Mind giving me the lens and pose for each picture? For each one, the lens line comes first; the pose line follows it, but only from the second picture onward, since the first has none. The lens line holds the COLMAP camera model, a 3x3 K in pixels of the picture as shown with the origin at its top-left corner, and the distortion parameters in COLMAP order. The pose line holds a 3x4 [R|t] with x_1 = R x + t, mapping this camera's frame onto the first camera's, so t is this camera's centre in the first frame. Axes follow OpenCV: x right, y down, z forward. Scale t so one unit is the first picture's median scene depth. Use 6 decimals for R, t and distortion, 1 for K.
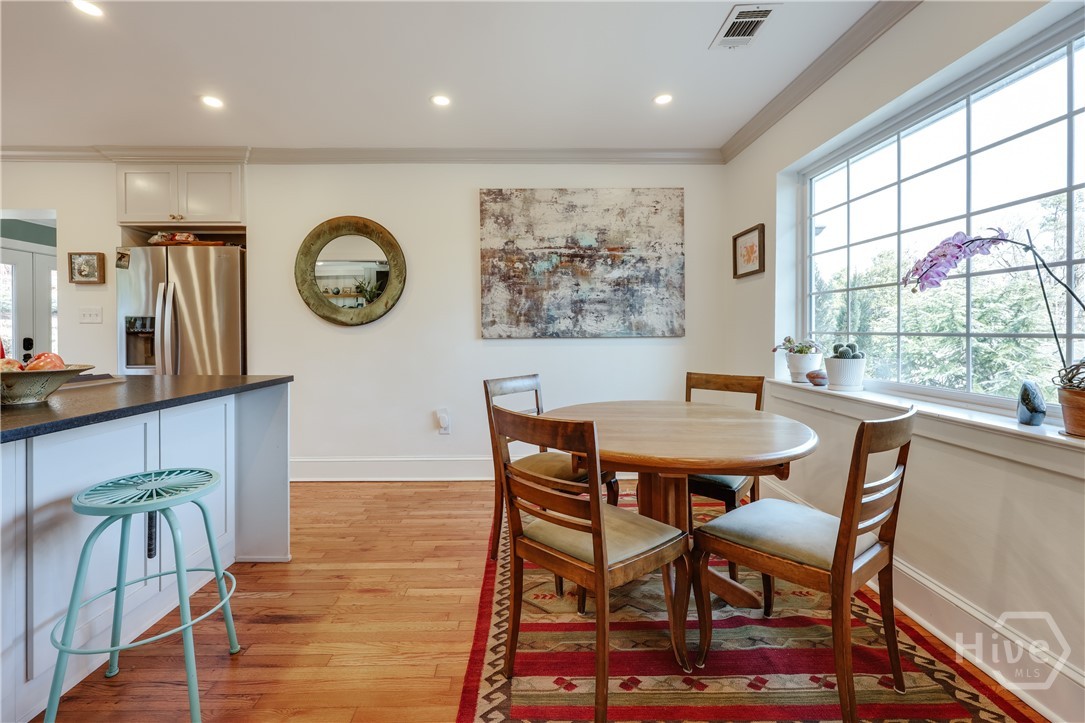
lens RADIAL K [[458.5, 0, 527.6], [0, 458.5, 335.1], [0, 0, 1]] dist [0.009974, -0.000734]
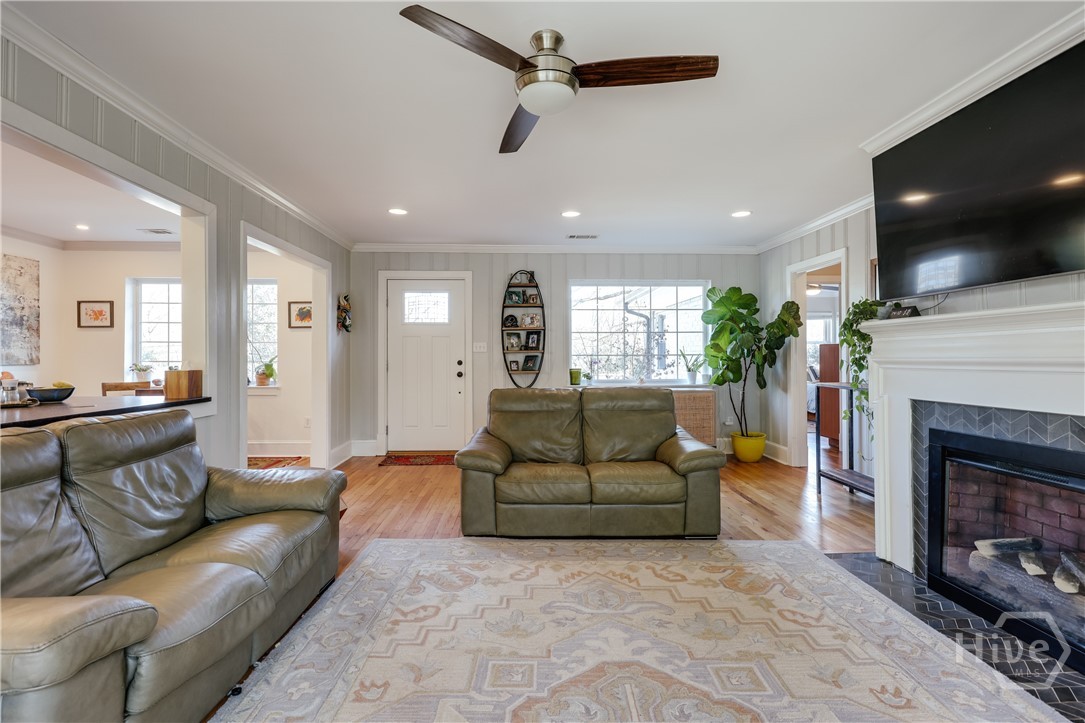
lens RADIAL K [[504.0, 0, 535.9], [0, 504.0, 356.6], [0, 0, 1]] dist [-0.003460, -0.000063]
pose [[-0.036828, 0.005929, 0.999304, -1.304920], [0.010145, 0.999933, -0.005558, 0.003364], [-0.999270, 0.009934, -0.036886, -0.500521]]
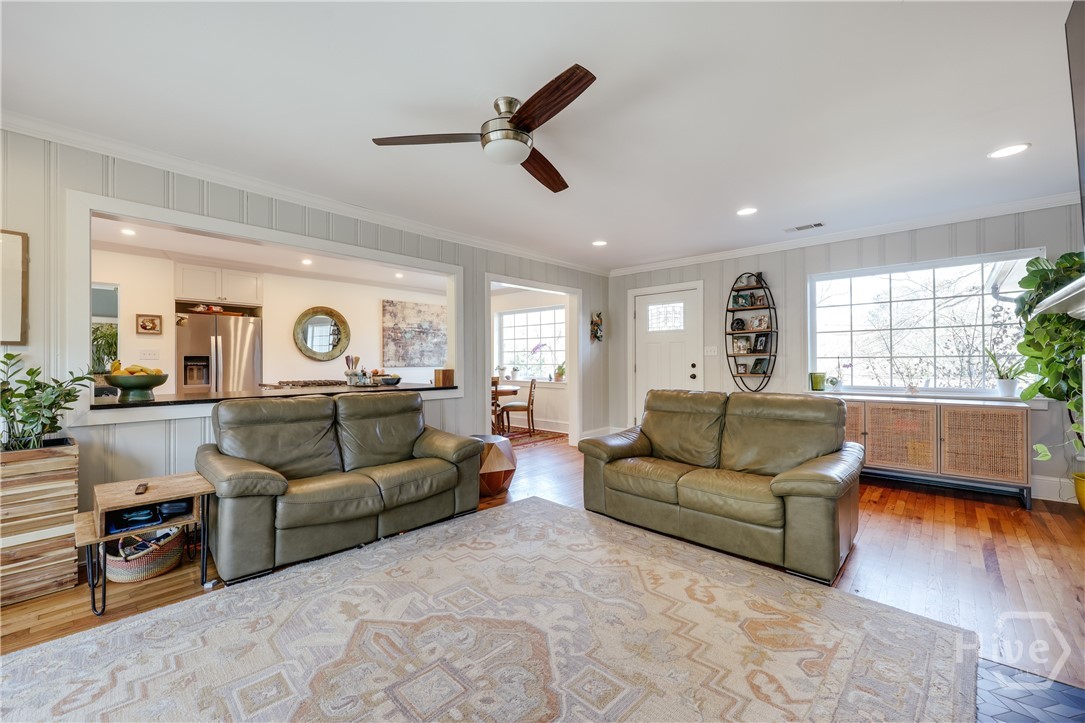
lens RADIAL K [[440.3, 0, 544.5], [0, 440.3, 361.2], [0, 0, 1]] dist [-0.002307, -0.000364]
pose [[0.671512, 0.001922, 0.740991, -1.154784], [0.008774, 0.999906, -0.010545, 0.008259], [-0.740942, 0.013583, 0.671432, -0.999912]]
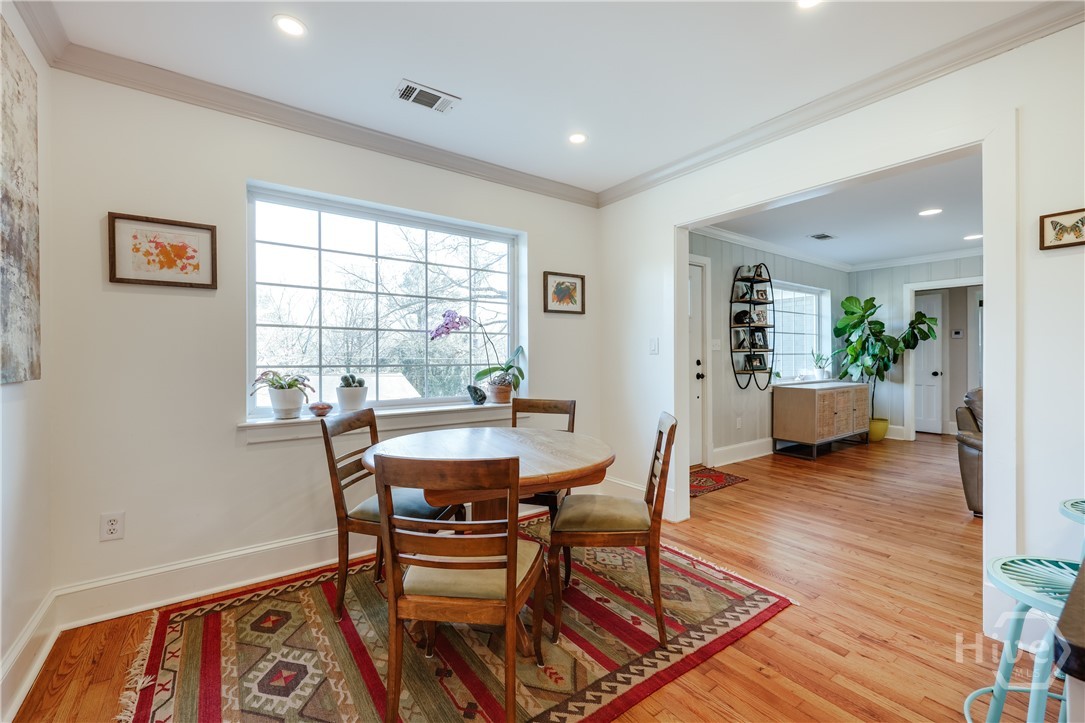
lens RADIAL K [[440.3, 0, 542.8], [0, 440.3, 362.6], [0, 0, 1]] dist [-0.002307, -0.000364]
pose [[-0.578491, -0.009043, 0.815638, -0.353611], [0.012028, 0.999735, 0.019615, -0.019037], [-0.815600, 0.021157, -0.578230, 0.846112]]
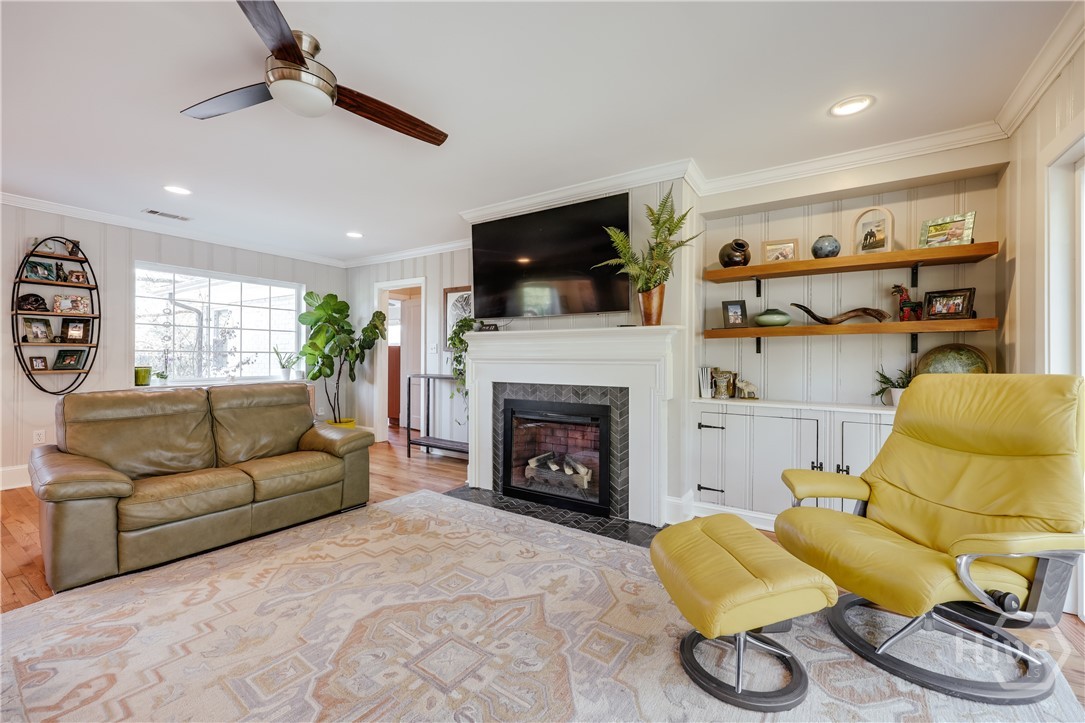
lens RADIAL K [[440.3, 0, 541.1], [0, 440.3, 355.6], [0, 0, 1]] dist [-0.002307, -0.000364]
pose [[-0.838313, 0.000387, 0.545190, -1.244965], [0.000461, 1.000000, -0.000001, 0.005483], [-0.545190, 0.000251, -0.838313, -0.254578]]
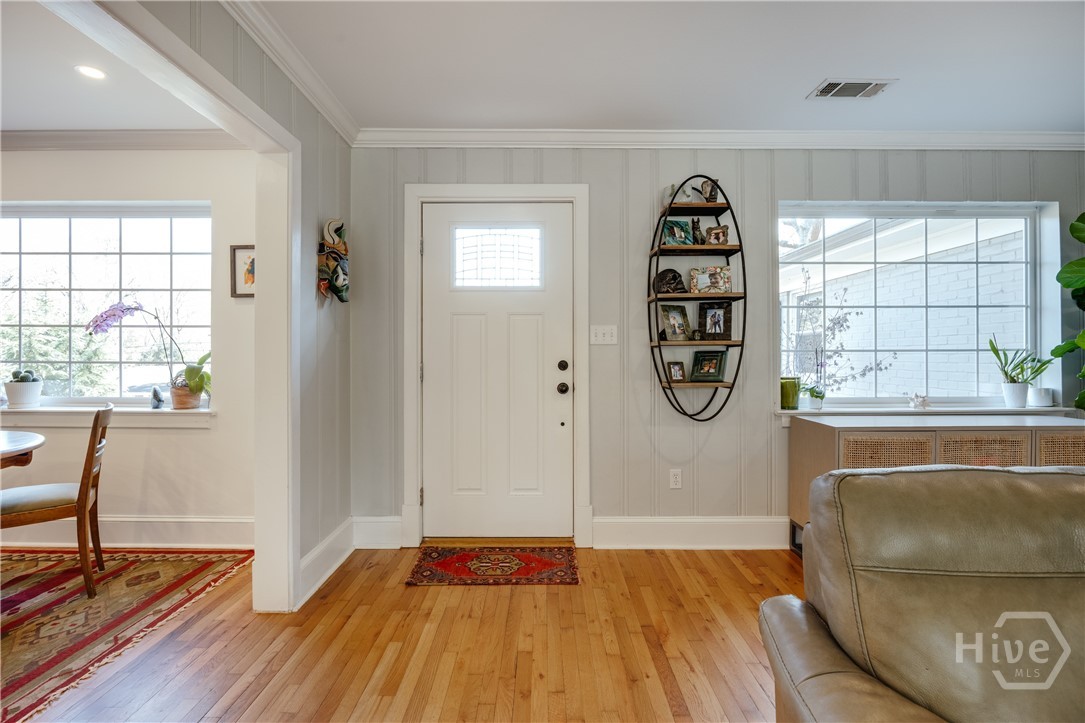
lens RADIAL K [[504.0, 0, 541.1], [0, 504.0, 360.3], [0, 0, 1]] dist [-0.003460, -0.000063]
pose [[0.003303, -0.003050, 0.999990, -0.438726], [0.009327, 0.999952, 0.003019, 0.000721], [-0.999951, 0.009317, 0.003331, -0.264939]]
